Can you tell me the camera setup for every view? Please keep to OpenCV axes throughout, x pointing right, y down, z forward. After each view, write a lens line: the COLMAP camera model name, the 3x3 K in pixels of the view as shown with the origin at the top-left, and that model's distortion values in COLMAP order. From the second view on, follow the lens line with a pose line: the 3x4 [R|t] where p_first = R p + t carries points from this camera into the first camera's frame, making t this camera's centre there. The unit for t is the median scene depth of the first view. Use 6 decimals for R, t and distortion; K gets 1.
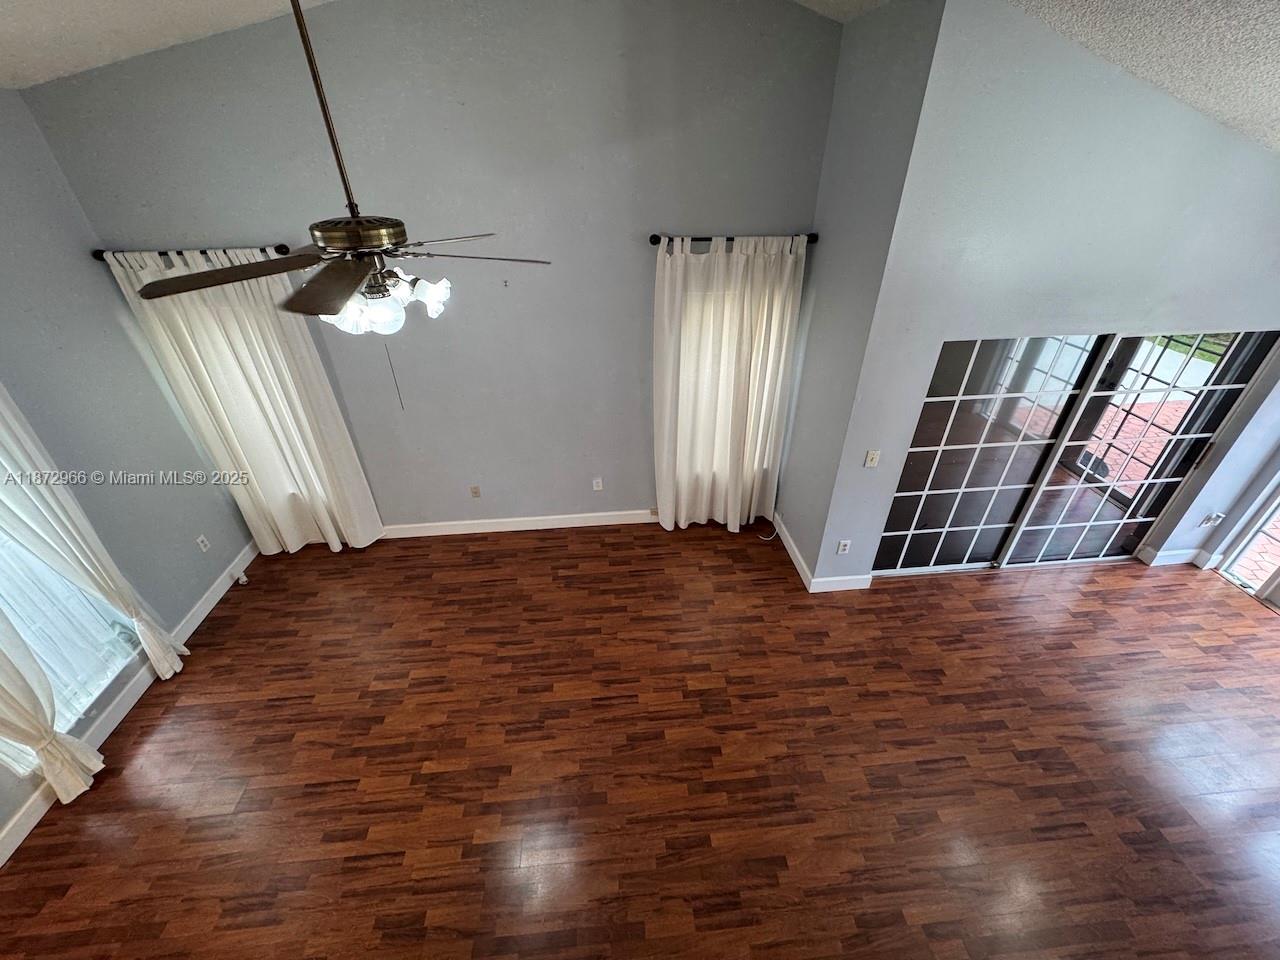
lens RADIAL K [[510.9, 0, 639.7], [0, 510.9, 477.8], [0, 0, 1]] dist [-0.002825, 0.000545]
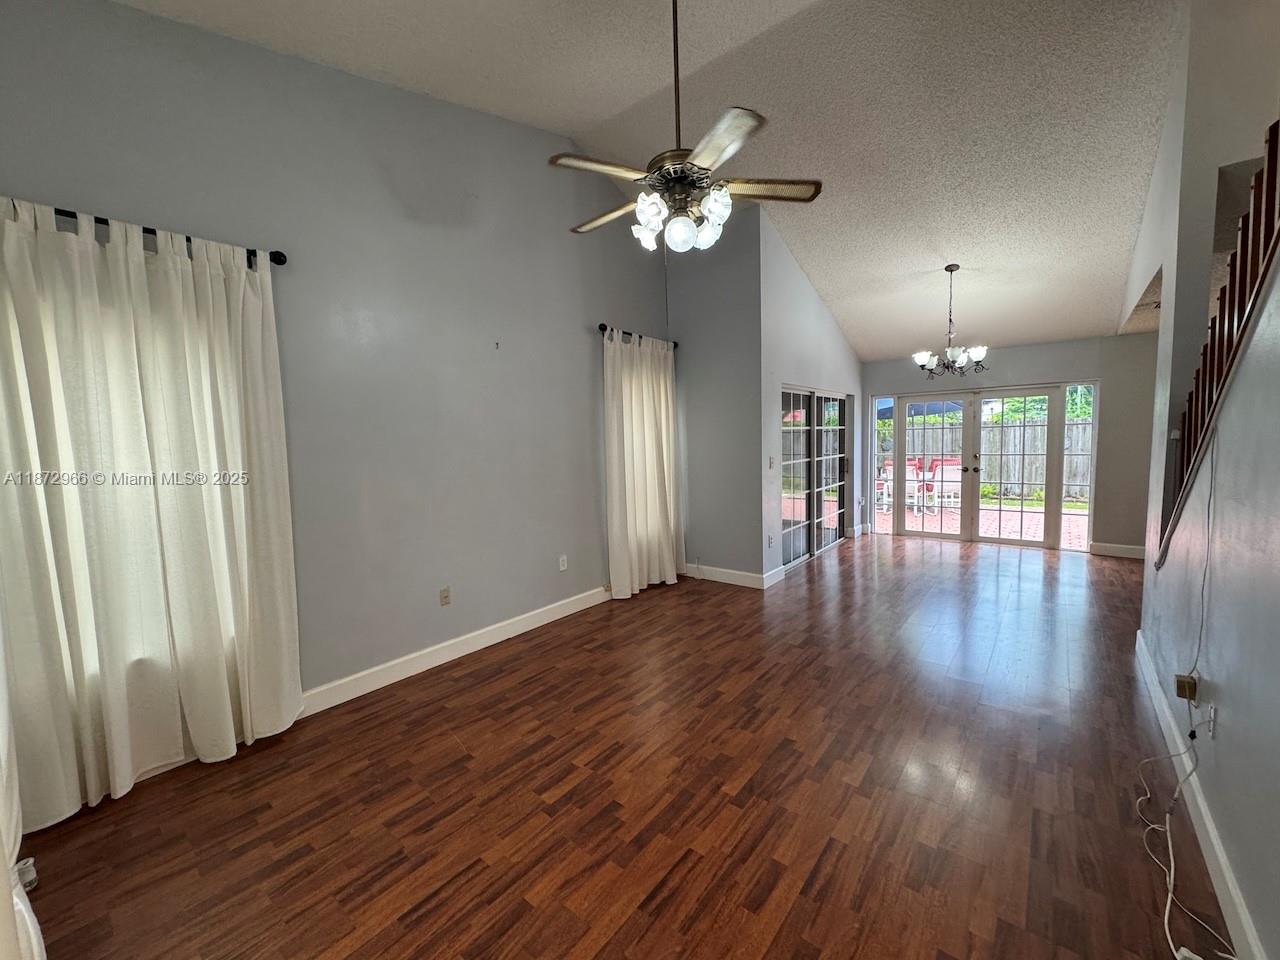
lens RADIAL K [[510.9, 0, 638.0], [0, 510.9, 477.5], [0, 0, 1]] dist [-0.002825, 0.000545]
pose [[0.696533, -0.062535, 0.714794, -0.835698], [0.406397, 0.855386, -0.321180, 0.303712], [-0.591340, 0.514203, 0.621219, 0.326143]]
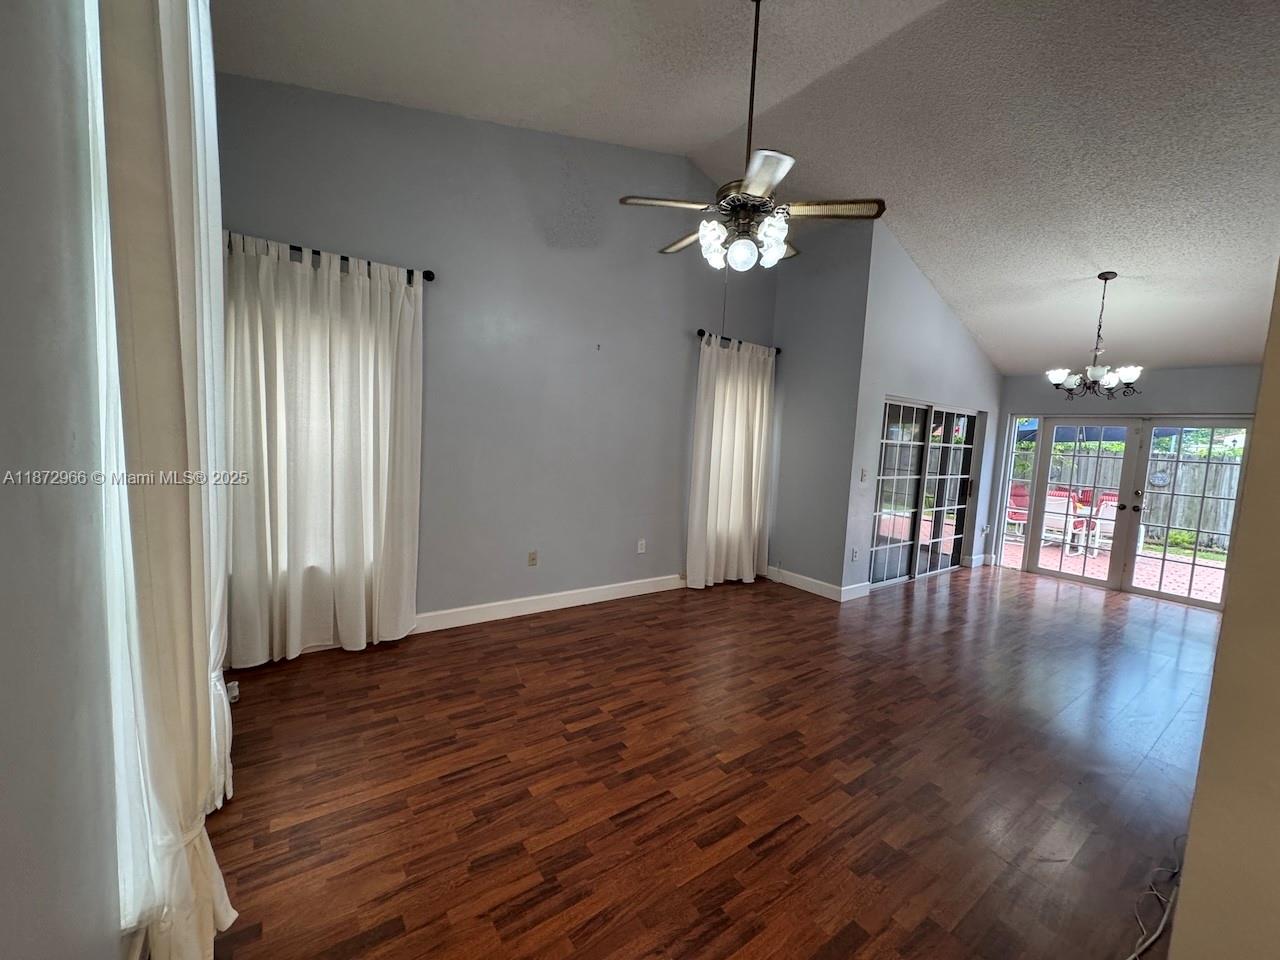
lens RADIAL K [[510.9, 0, 638.5], [0, 510.9, 477.5], [0, 0, 1]] dist [-0.002825, 0.000545]
pose [[0.859099, 0.013736, 0.511626, -0.796515], [0.223357, 0.889363, -0.398930, 0.385503], [-0.460501, 0.456996, 0.760982, 0.196511]]
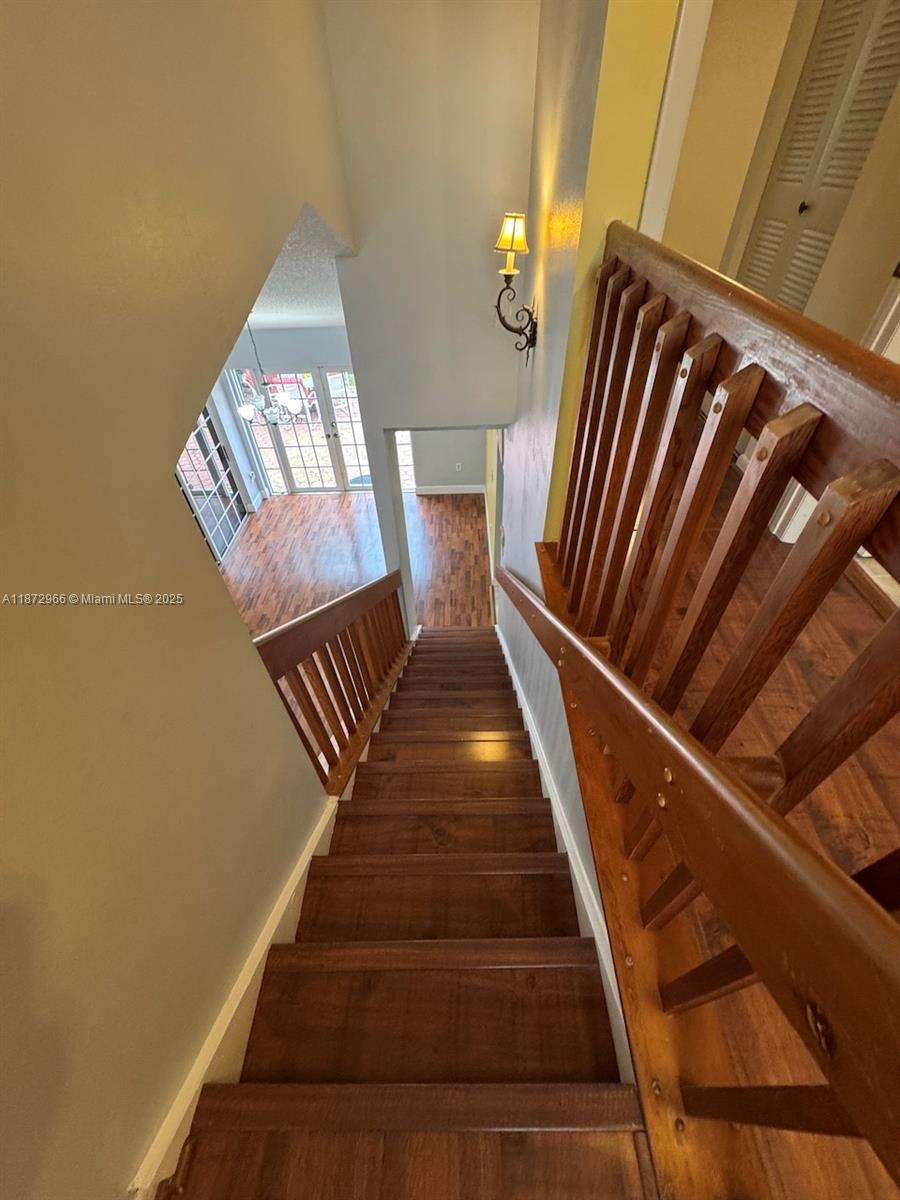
lens RADIAL K [[478.9, 0, 452.1], [0, 478.9, 600.2], [0, 0, 1]] dist [-0.002825, 0.000545]
pose [[0.095254, -0.682825, 0.724346, -0.530149], [0.567609, 0.635028, 0.523984, -0.163595], [-0.817769, 0.361234, 0.448067, -0.327853]]
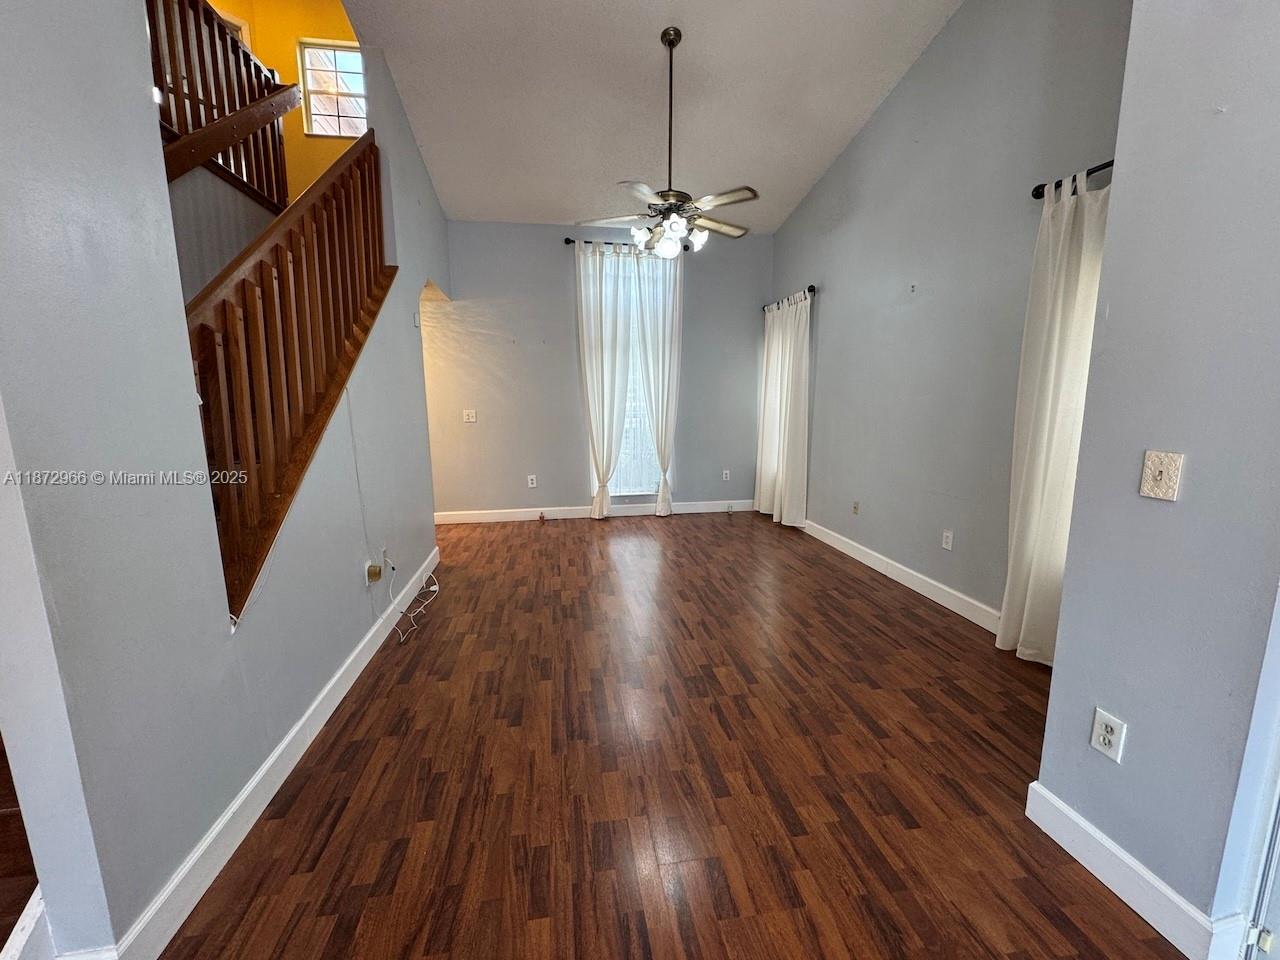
lens RADIAL K [[510.9, 0, 636.5], [0, 510.9, 472.1], [0, 0, 1]] dist [-0.002825, 0.000545]
pose [[0.076202, 0.158559, -0.984405, 0.782014], [-0.540872, 0.835972, 0.092782, 0.137859], [0.837646, 0.525367, 0.149462, 0.580106]]
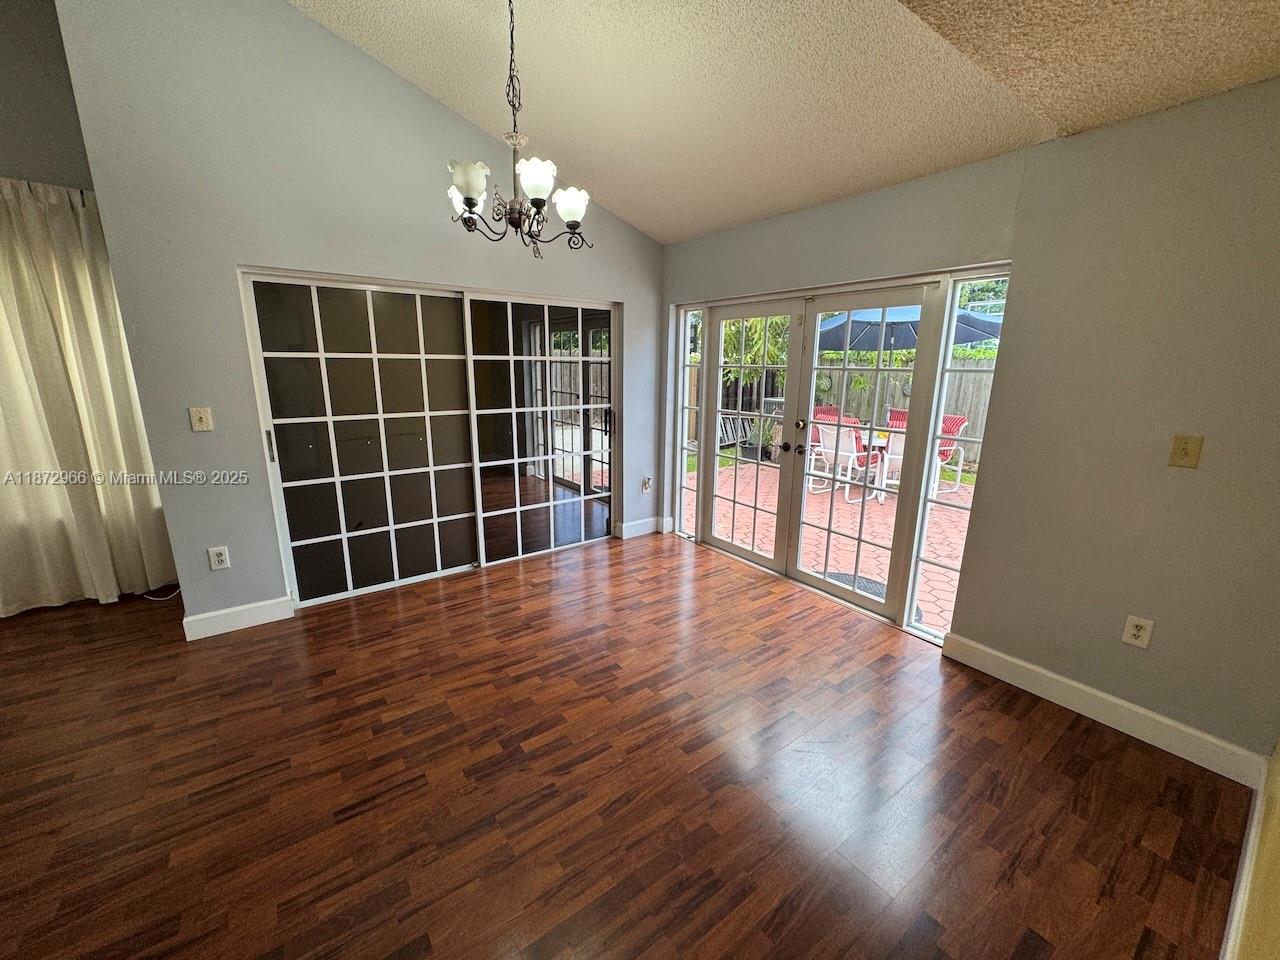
lens RADIAL K [[510.9, 0, 640.1], [0, 510.9, 484.0], [0, 0, 1]] dist [-0.002825, 0.000545]
pose [[0.855561, -0.099026, 0.508142, 0.602967], [0.262385, 0.929074, -0.260723, 0.421964], [-0.446283, 0.356394, 0.820862, 0.086807]]
